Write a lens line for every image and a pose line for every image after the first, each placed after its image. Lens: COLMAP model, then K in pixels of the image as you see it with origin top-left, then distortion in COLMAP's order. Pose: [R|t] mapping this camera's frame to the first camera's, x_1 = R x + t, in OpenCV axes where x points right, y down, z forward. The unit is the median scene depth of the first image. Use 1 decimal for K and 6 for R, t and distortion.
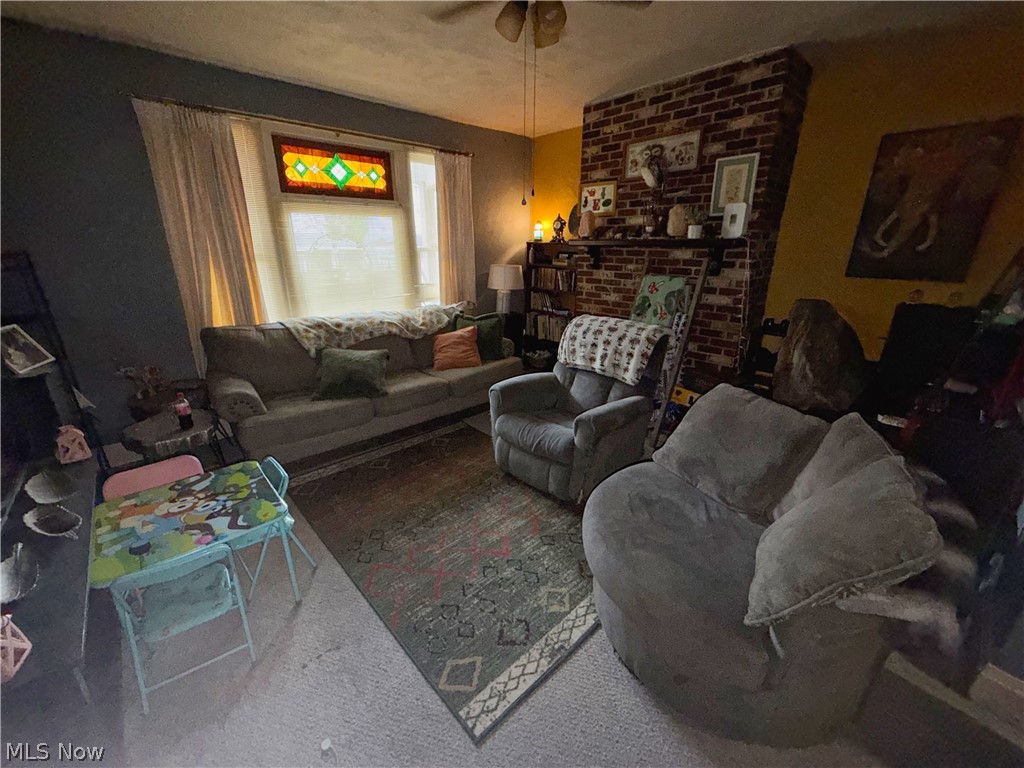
lens RADIAL K [[410.5, 0, 513.2], [0, 410.5, 379.7], [0, 0, 1]] dist [-0.002741, 0.000908]
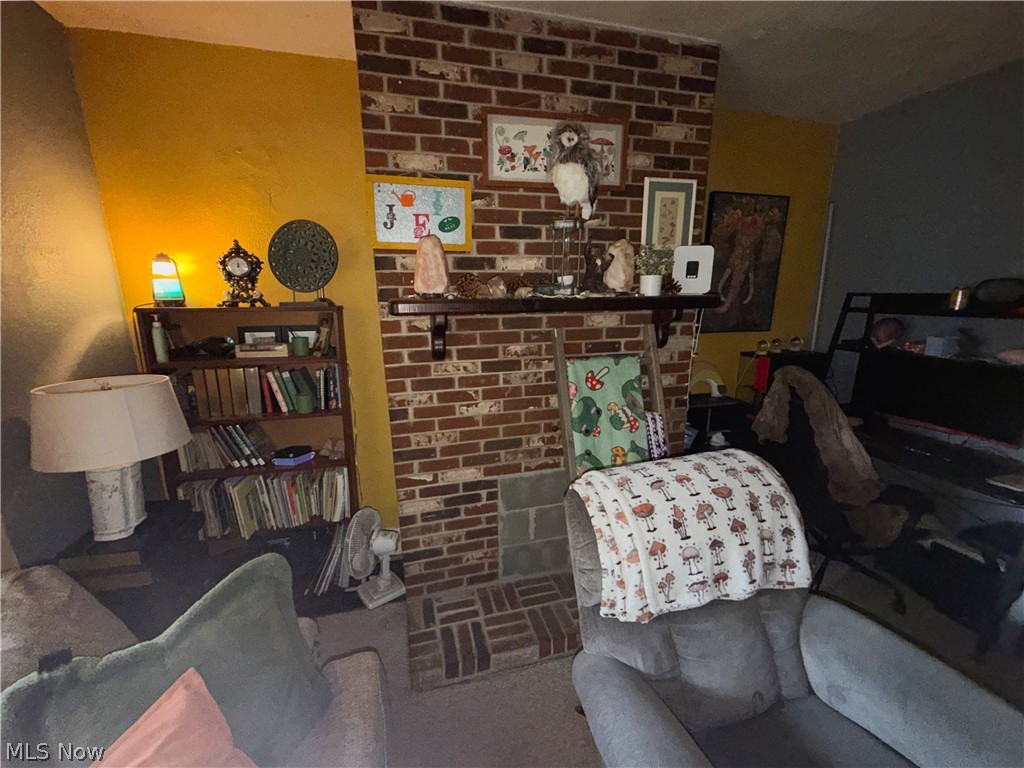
lens RADIAL K [[410.5, 0, 509.6], [0, 410.5, 382.9], [0, 0, 1]] dist [-0.002741, 0.000908]
pose [[0.463301, -0.197076, 0.864010, -0.193639], [0.292993, 0.954196, 0.060537, -0.276423], [-0.836366, 0.225102, 0.499822, 0.778656]]
